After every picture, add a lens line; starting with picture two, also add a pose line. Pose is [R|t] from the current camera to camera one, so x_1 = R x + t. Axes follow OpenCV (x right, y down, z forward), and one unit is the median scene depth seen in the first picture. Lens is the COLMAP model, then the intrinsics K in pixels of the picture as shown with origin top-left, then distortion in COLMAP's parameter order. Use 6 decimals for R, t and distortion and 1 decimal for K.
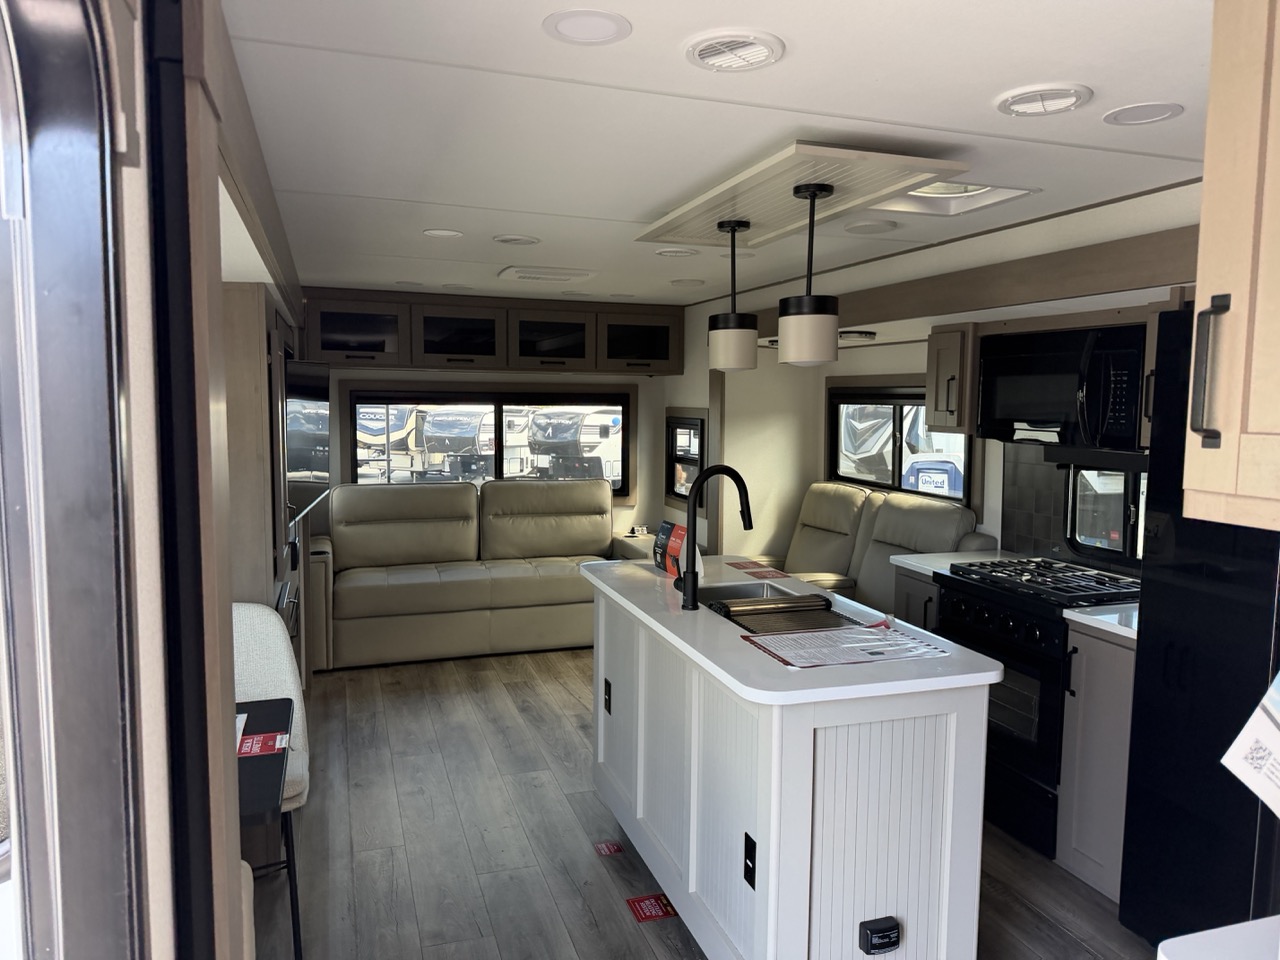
lens RADIAL K [[890.6, 0, 647.0], [0, 890.6, 475.6], [0, 0, 1]] dist [0.137585, -0.234659]
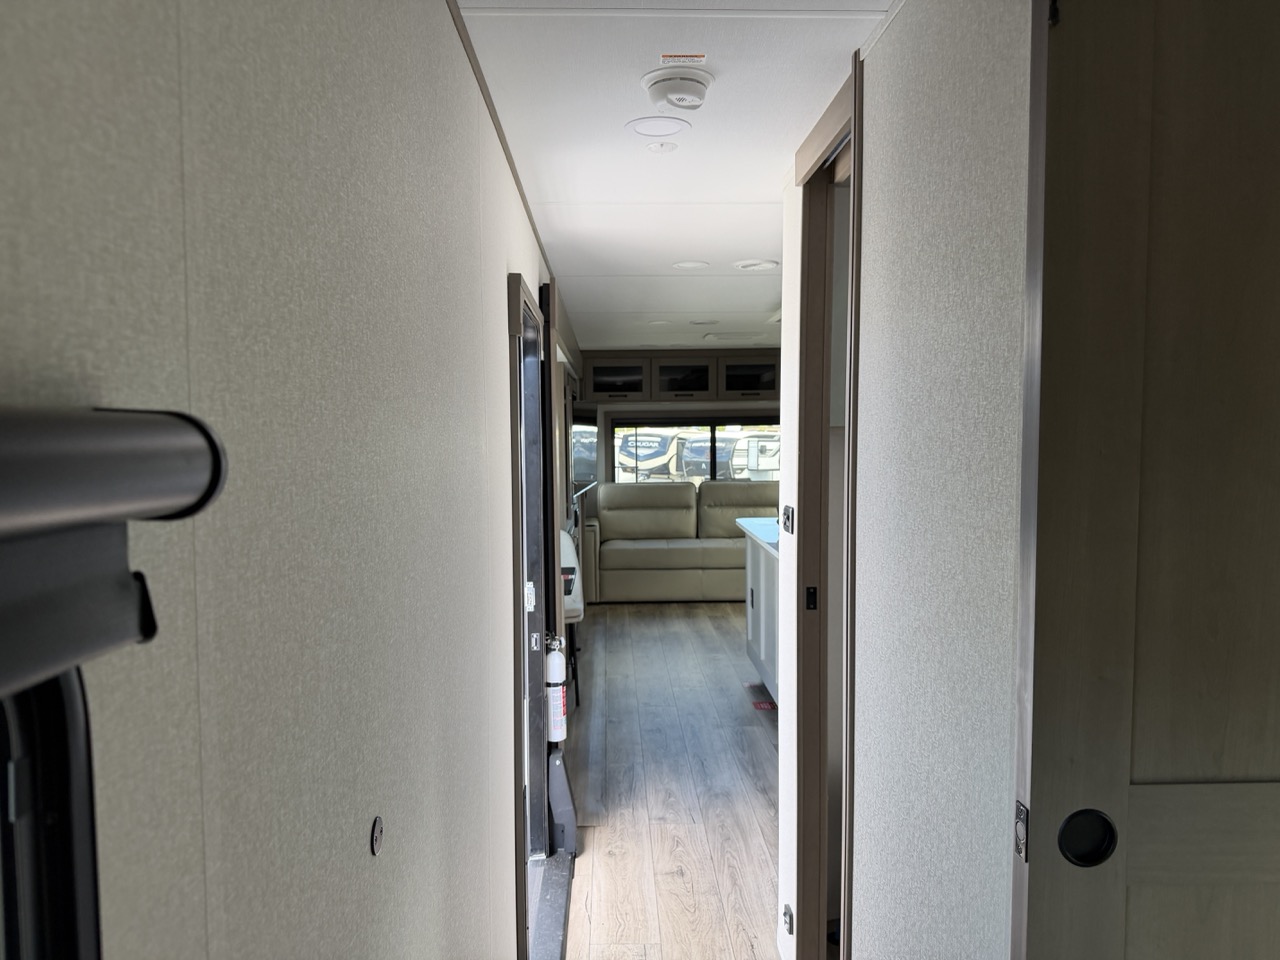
lens RADIAL K [[904.9, 0, 644.2], [0, 904.9, 486.2], [0, 0, 1]] dist [0.065200, -0.078515]
pose [[0.956955, -0.001679, -0.290231, 0.177551], [-0.003859, 0.999821, -0.018509, 0.050791], [0.290211, 0.018833, 0.956777, -0.464468]]
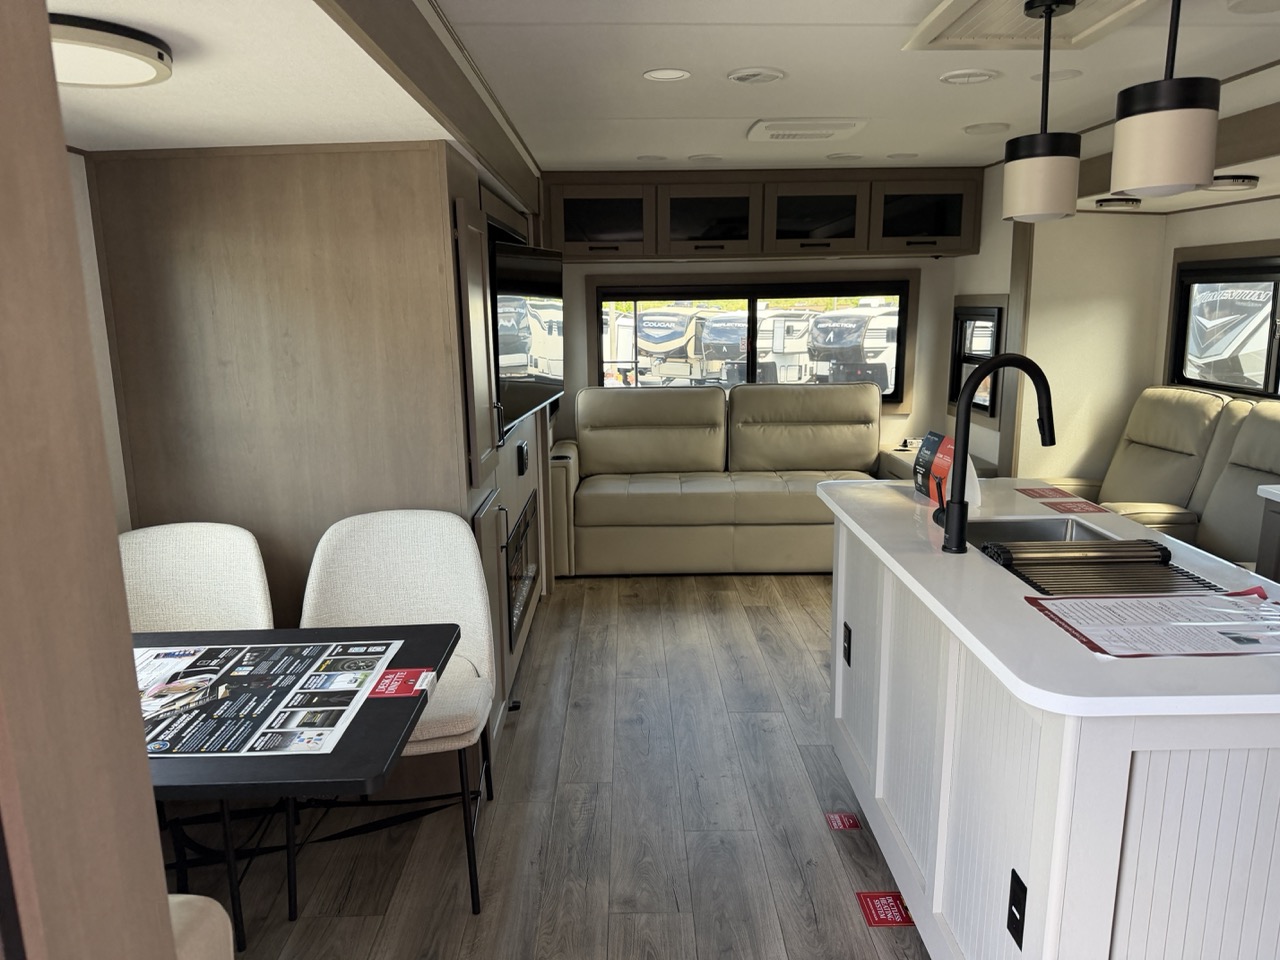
lens RADIAL K [[892.9, 0, 645.1], [0, 892.9, 495.1], [0, 0, 1]] dist [0.122206, -0.188892]
pose [[0.951321, 0.043382, -0.305132, 0.018579], [-0.005708, 0.992354, 0.123292, 0.007169], [0.308148, -0.115549, 0.944295, 0.128014]]
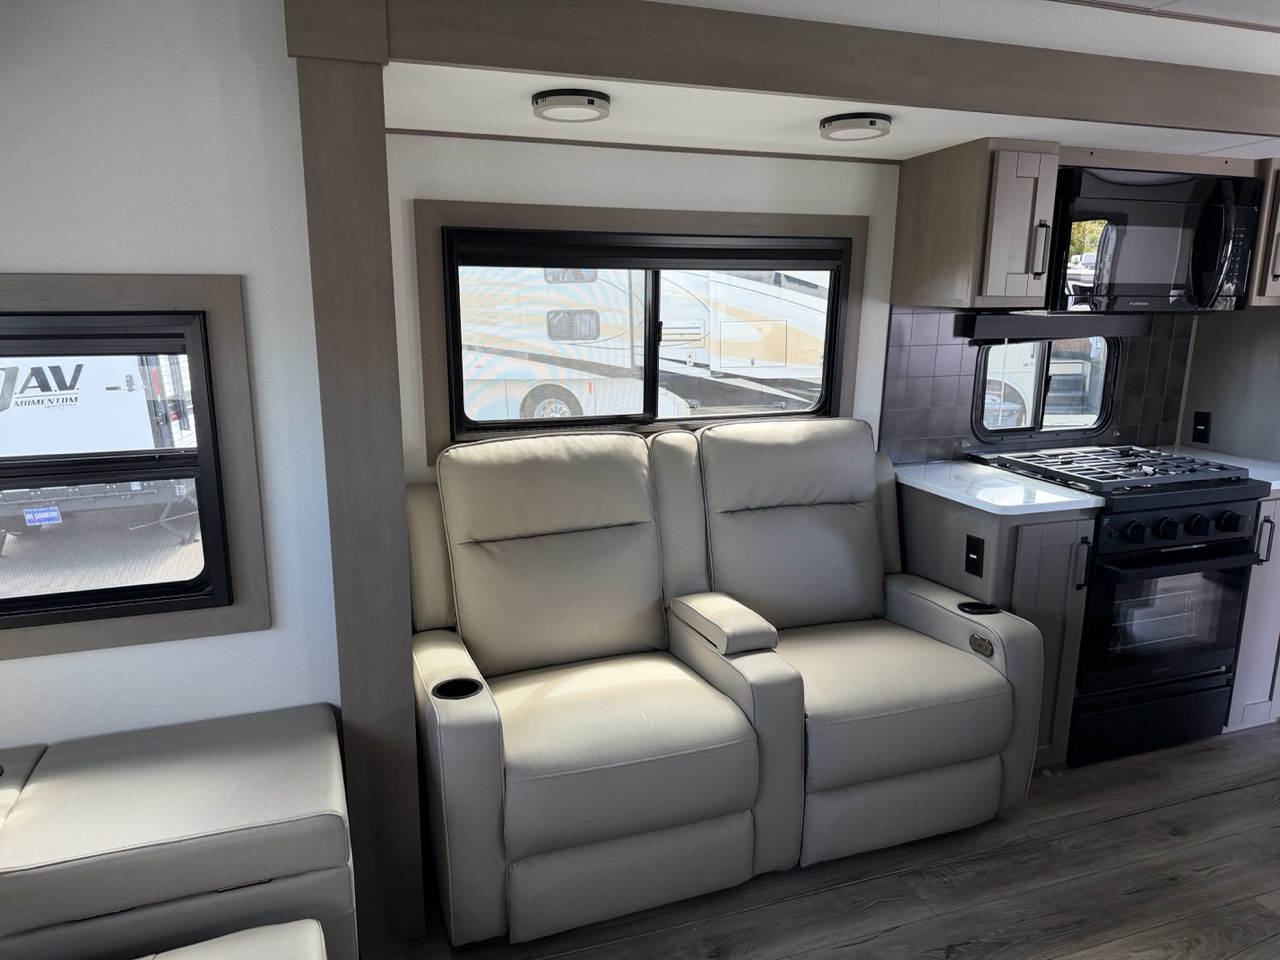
lens RADIAL K [[911.6, 0, 640.0], [0, 911.6, 480.0], [0, 0, 1]] dist [-0.005212, 0.002924]
pose [[-0.011390, -0.225998, 0.974061, -0.319796], [0.085335, 0.970351, 0.226135, -0.087782], [-0.996287, 0.085697, 0.008234, 1.130958]]
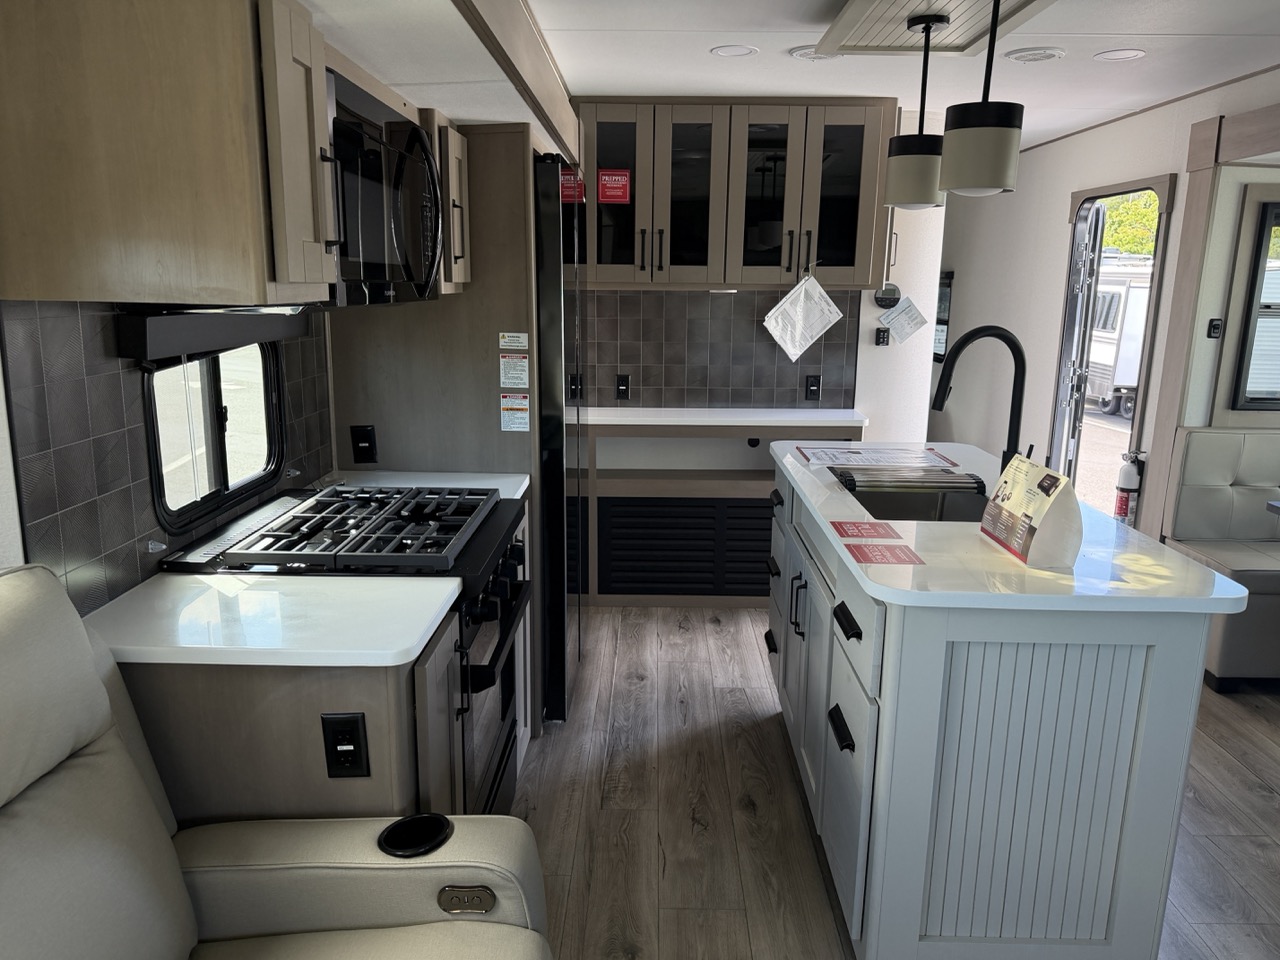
lens RADIAL K [[890.6, 0, 647.0], [0, 890.6, 475.6], [0, 0, 1]] dist [0.137585, -0.234659]
pose [[-0.941170, -0.097073, 0.323692, 0.060746], [0.004358, 0.954289, 0.298854, -0.079824], [-0.337906, 0.282683, -0.897725, 1.157059]]
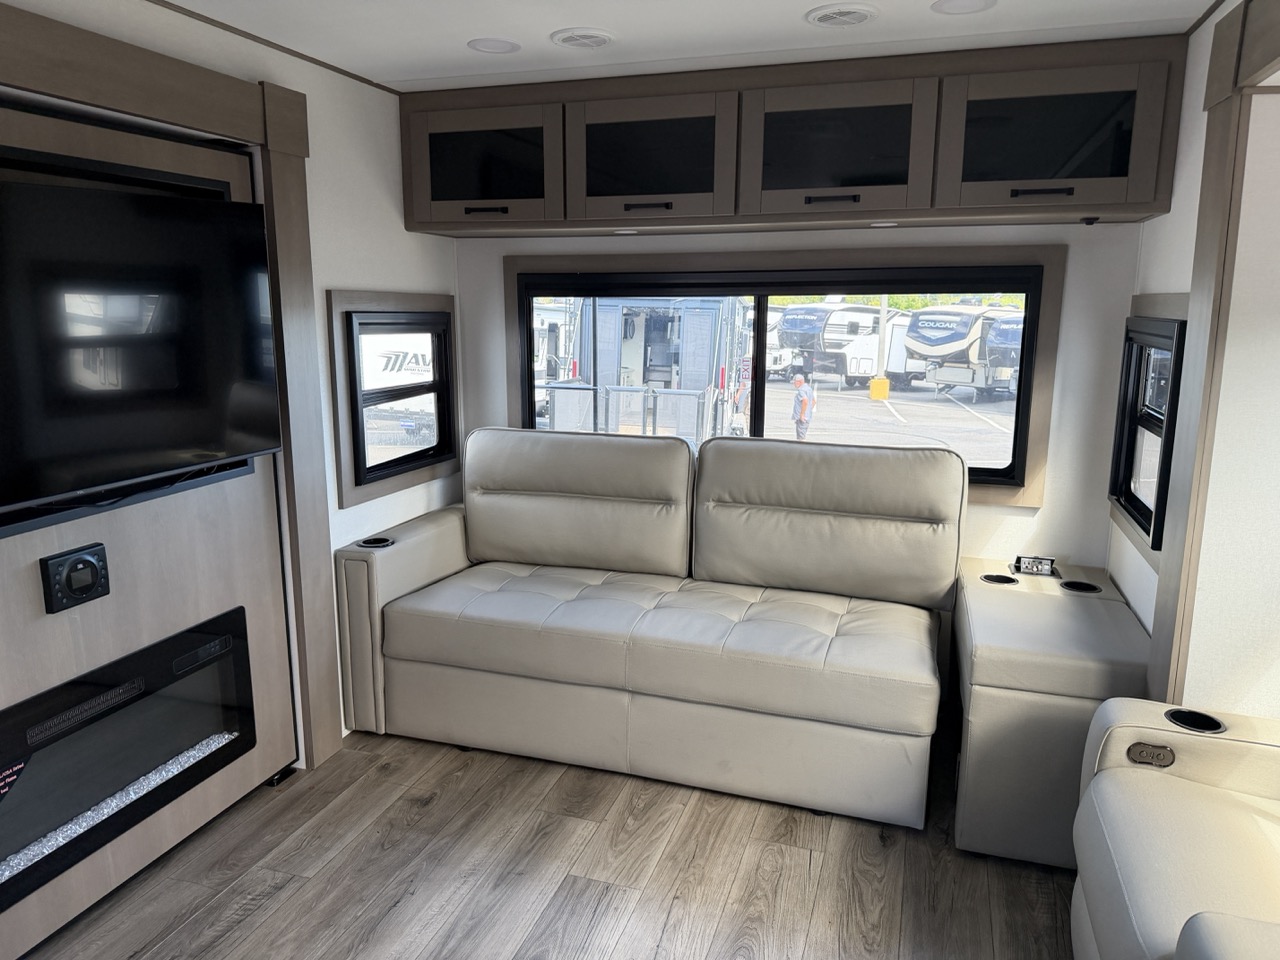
lens RADIAL K [[890.6, 0, 647.0], [0, 890.6, 475.6], [0, 0, 1]] dist [0.137585, -0.234659]
pose [[0.798500, 0.107788, -0.592266, 0.144443], [-0.048450, 0.992155, 0.115244, -0.039968], [0.600042, -0.063328, 0.797458, 0.688682]]
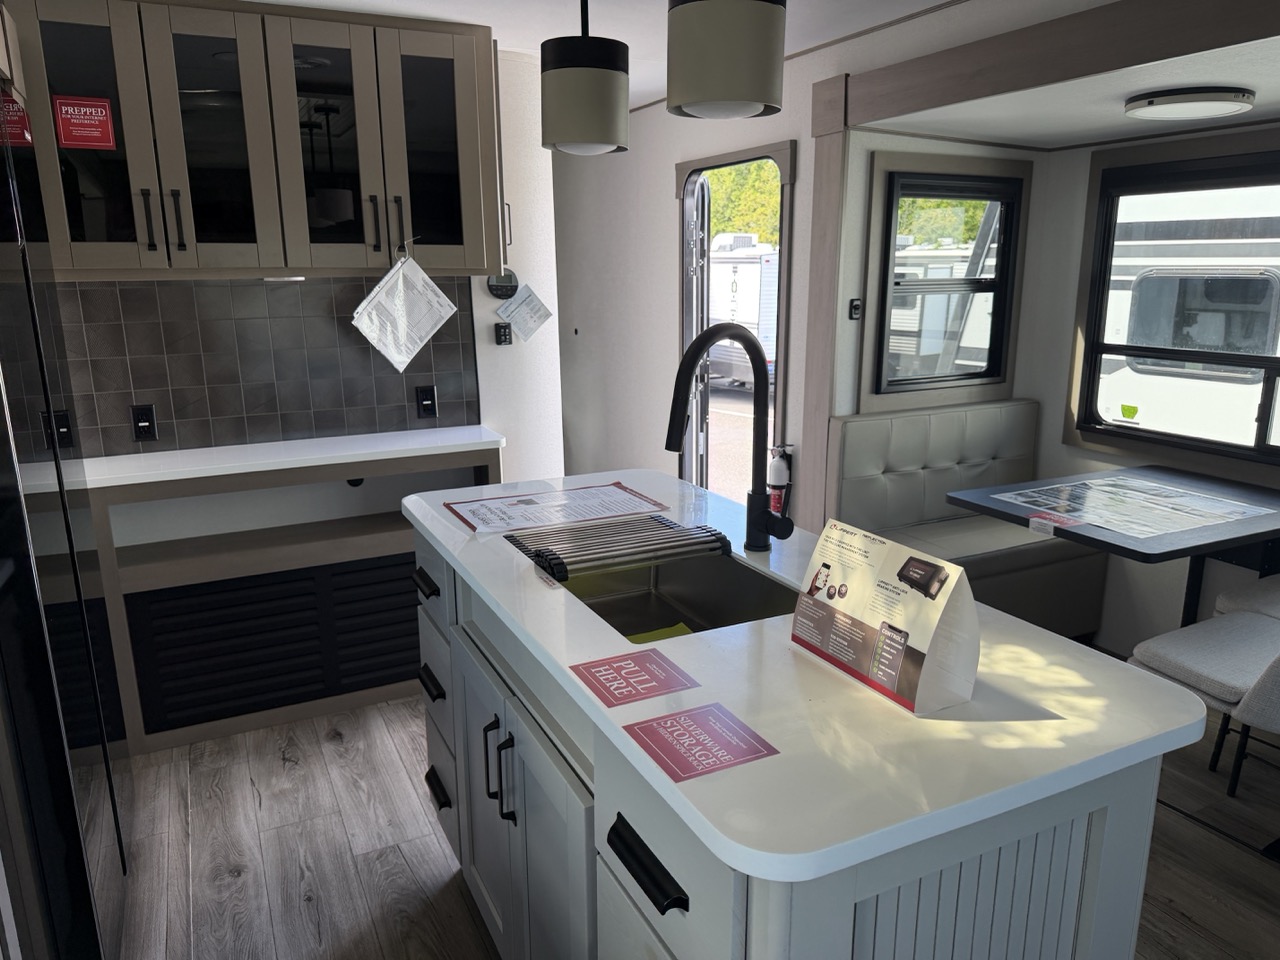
lens RADIAL K [[904.9, 0, 644.2], [0, 904.9, 486.2], [0, 0, 1]] dist [0.065200, -0.078515]
pose [[-0.991882, 0.022943, -0.125076, 0.130129], [-0.018000, 0.948356, 0.316698, -0.058266], [0.125883, 0.316378, -0.940244, 0.960575]]
